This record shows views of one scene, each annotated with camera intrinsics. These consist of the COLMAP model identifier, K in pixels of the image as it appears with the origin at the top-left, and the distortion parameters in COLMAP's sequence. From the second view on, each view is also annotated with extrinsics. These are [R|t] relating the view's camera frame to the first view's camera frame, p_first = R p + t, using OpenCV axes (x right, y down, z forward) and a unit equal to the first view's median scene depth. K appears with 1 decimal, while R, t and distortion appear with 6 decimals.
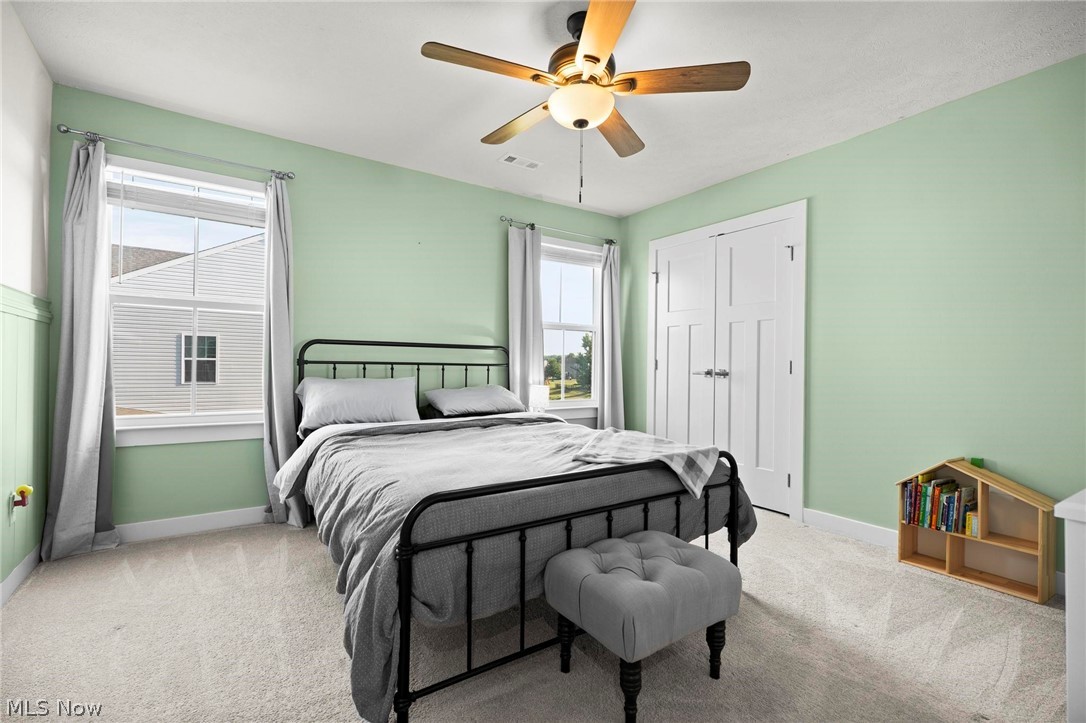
lens RADIAL K [[487.2, 0, 545.4], [0, 487.2, 364.1], [0, 0, 1]] dist [0.005701, 0.000219]
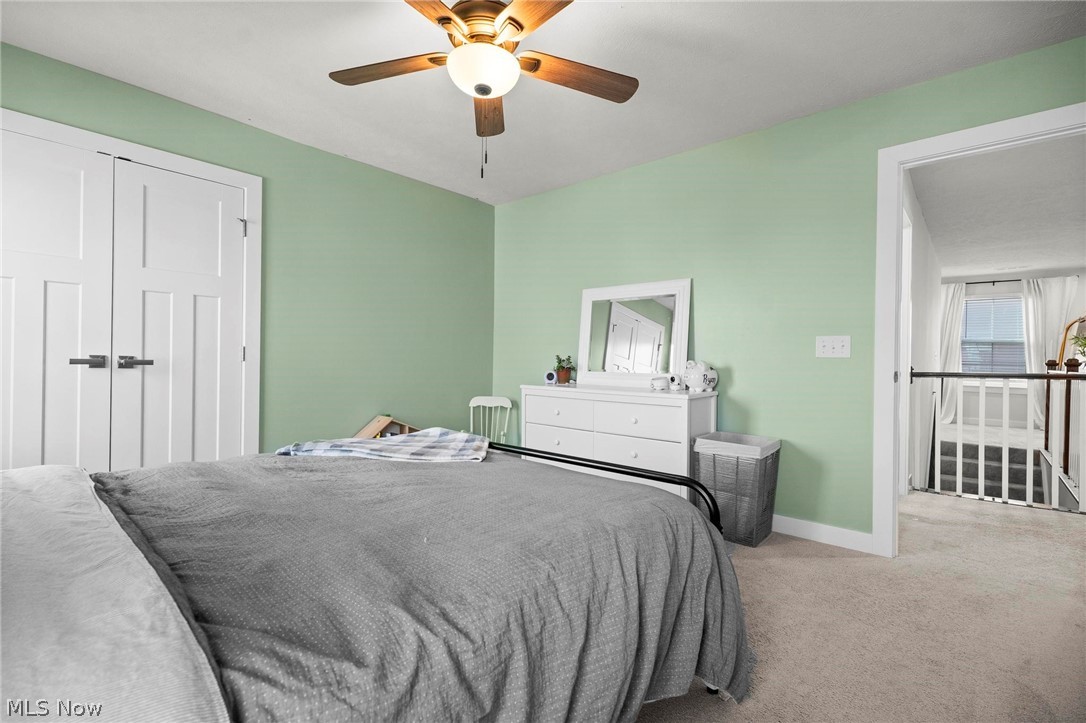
lens RADIAL K [[487.2, 0, 543.7], [0, 487.2, 358.2], [0, 0, 1]] dist [0.005701, 0.000219]
pose [[-0.264920, -0.017572, 0.964110, -0.536844], [-0.007313, 0.999842, 0.016213, -0.001586], [-0.964243, -0.002755, -0.265006, 0.706426]]
